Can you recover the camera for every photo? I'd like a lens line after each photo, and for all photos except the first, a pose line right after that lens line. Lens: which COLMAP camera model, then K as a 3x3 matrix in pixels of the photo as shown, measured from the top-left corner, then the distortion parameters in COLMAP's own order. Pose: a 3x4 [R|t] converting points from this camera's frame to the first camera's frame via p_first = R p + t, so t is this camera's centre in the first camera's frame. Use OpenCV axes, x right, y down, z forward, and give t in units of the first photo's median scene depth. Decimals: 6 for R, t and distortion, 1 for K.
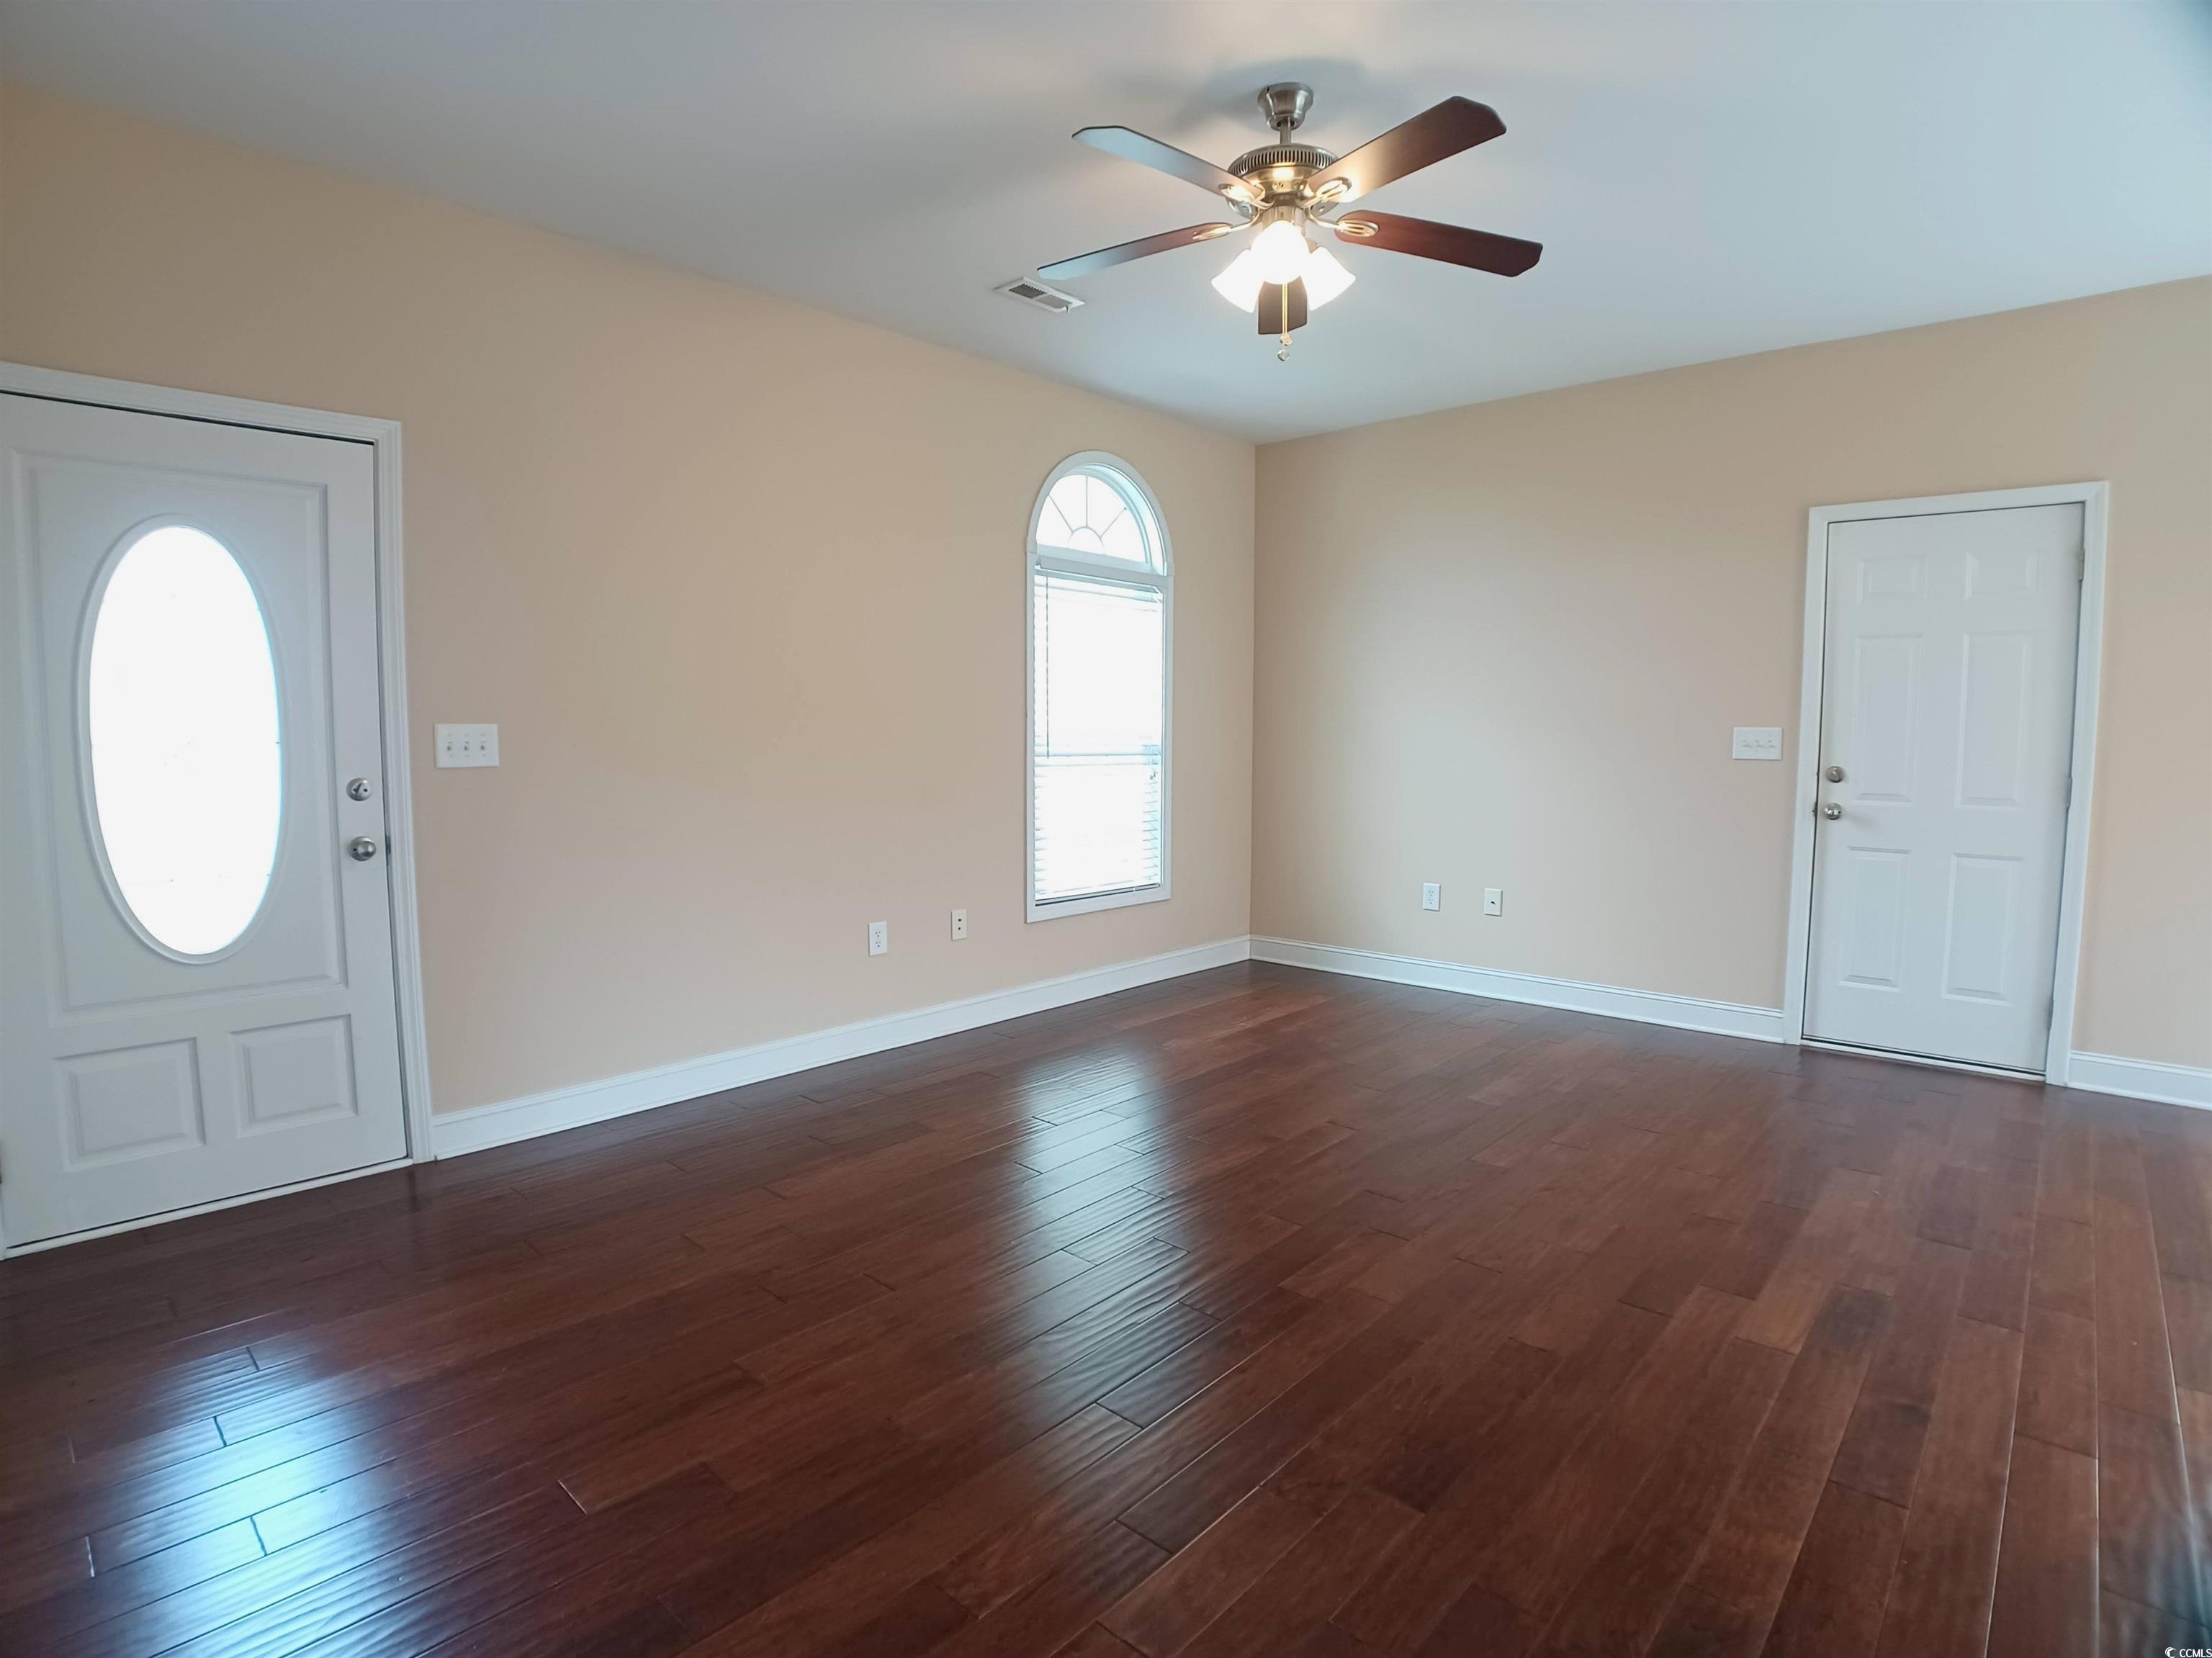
lens RADIAL K [[1161.8, 0, 1081.2], [0, 1161.8, 831.1], [0, 0, 1]] dist [-0.113085, 0.029319]
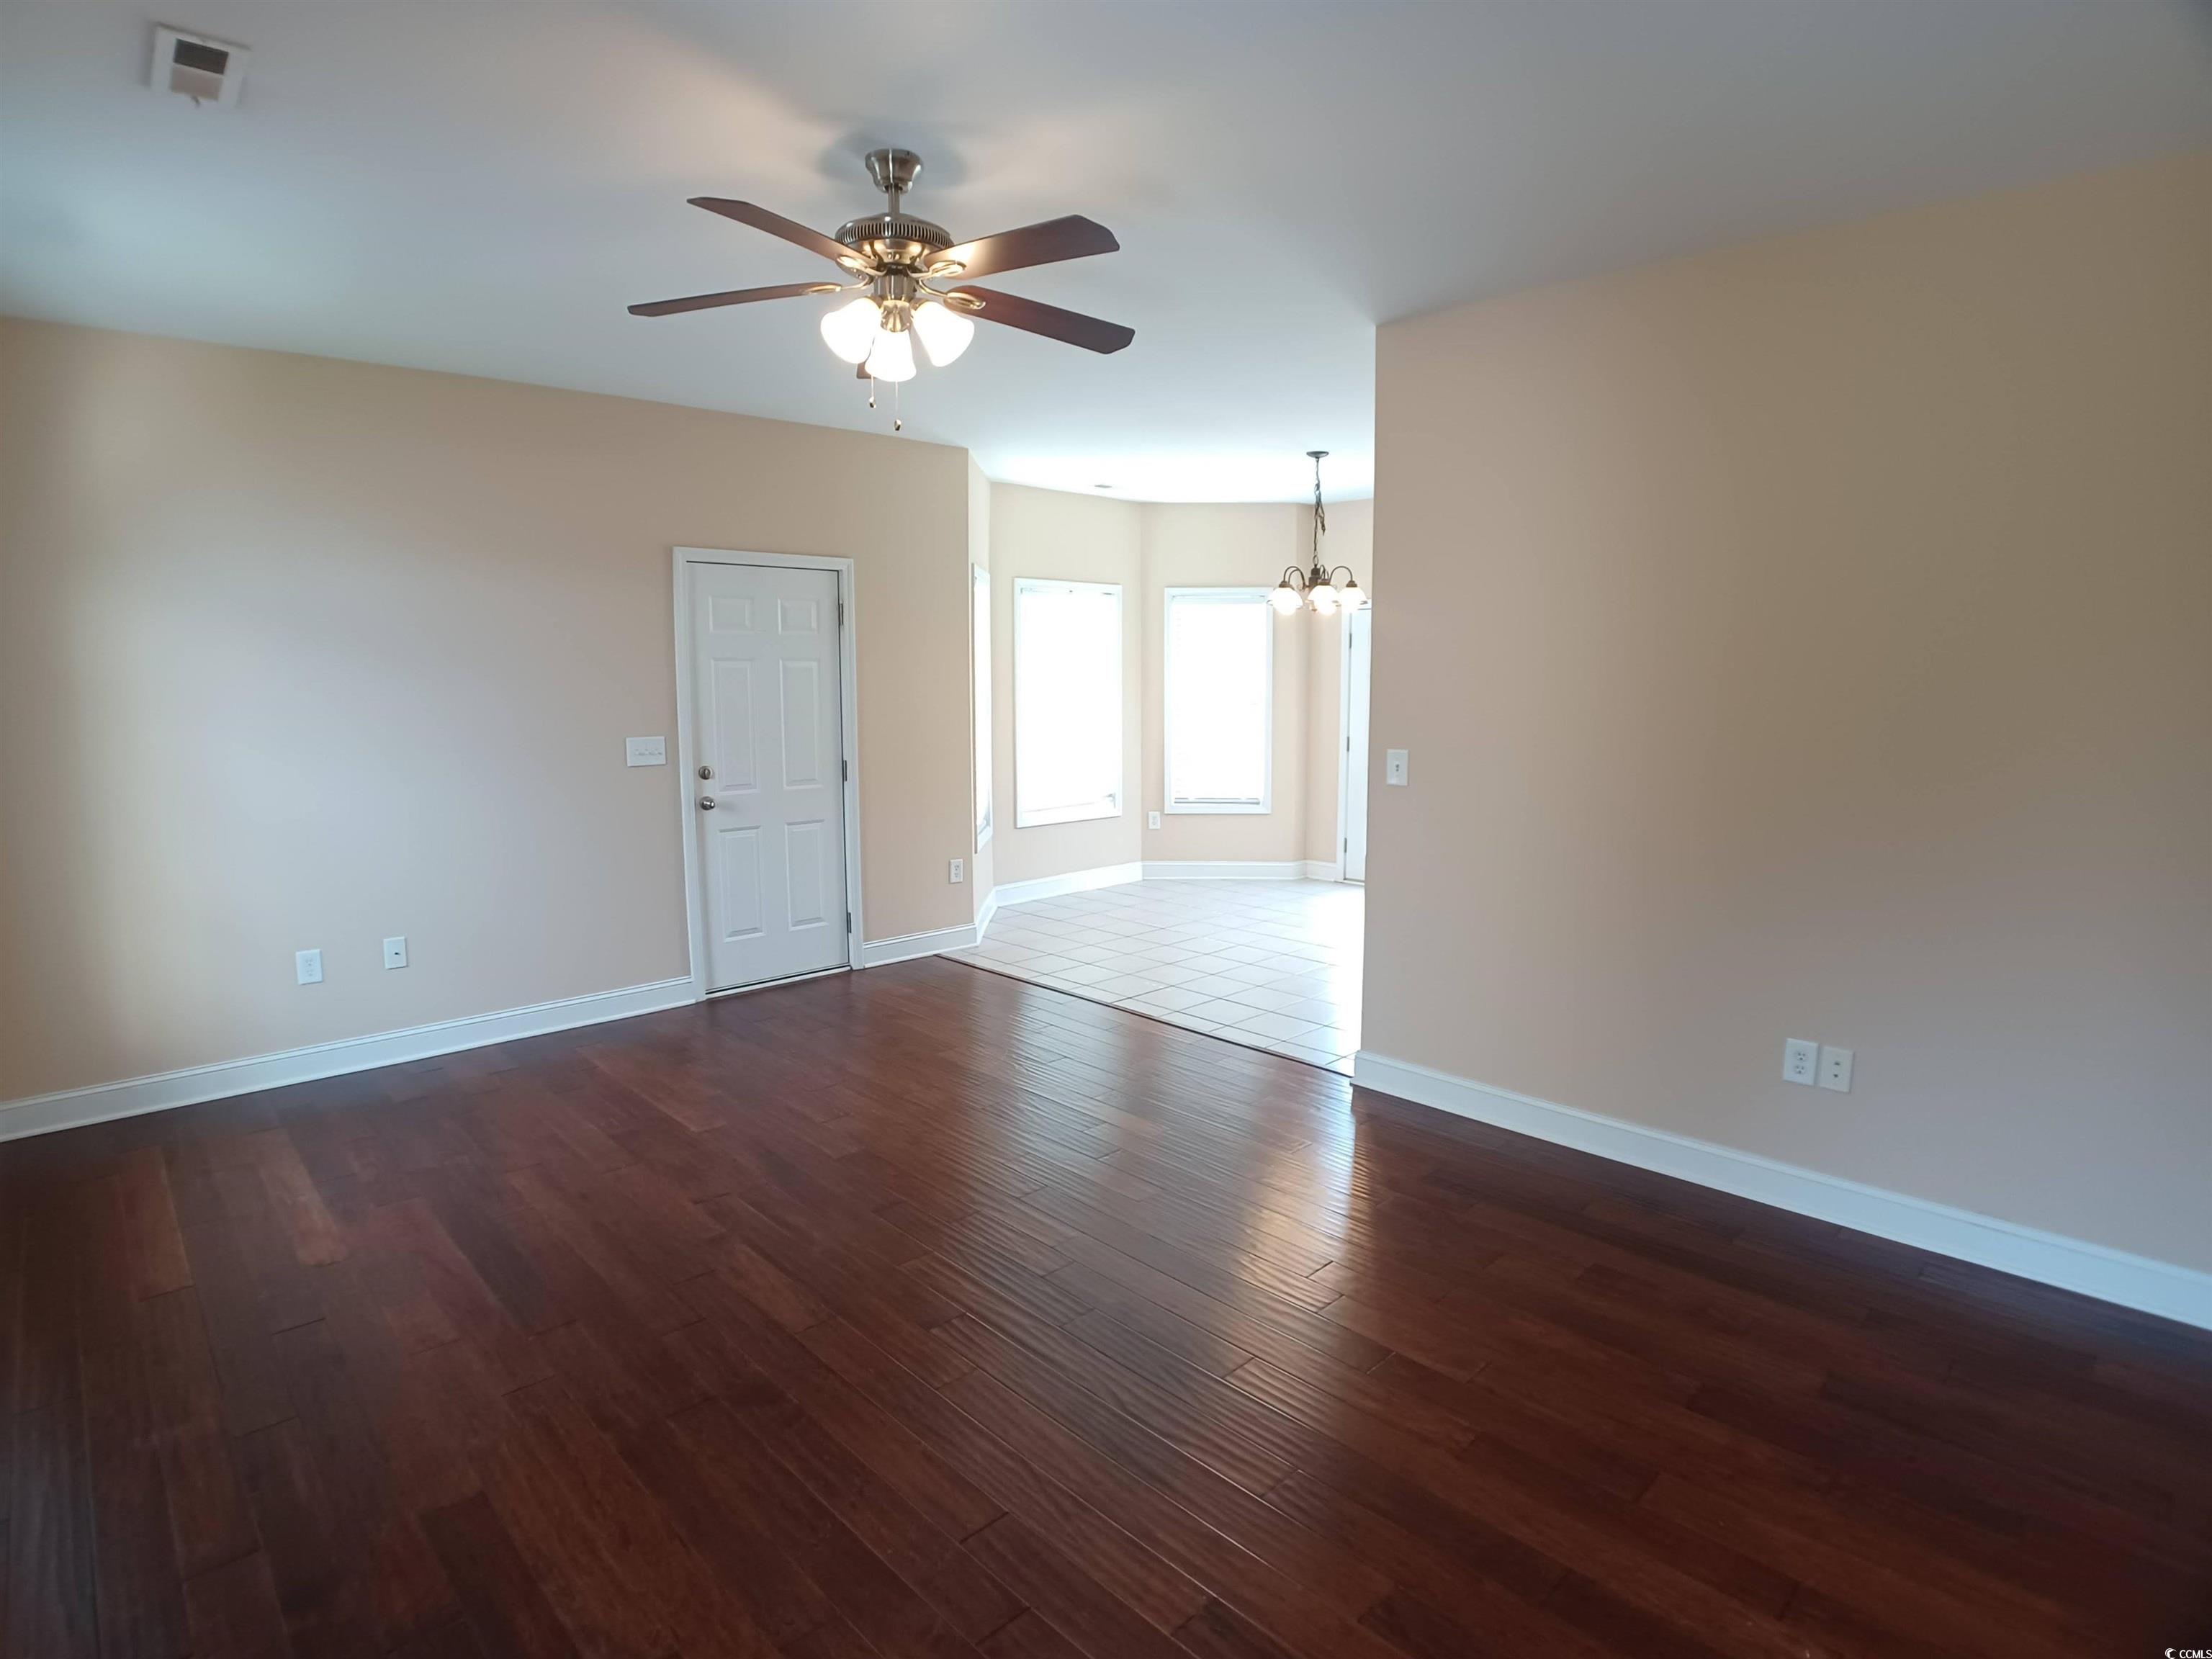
lens RADIAL K [[1171.5, 0, 1106.0], [0, 1171.5, 829.5], [0, 0, 1]] dist [-0.074905, 0.001608]
pose [[0.022266, -0.138161, 0.990159, -0.589216], [0.082634, 0.987270, 0.135900, -0.129852], [-0.996331, 0.078795, 0.033399, 0.544309]]
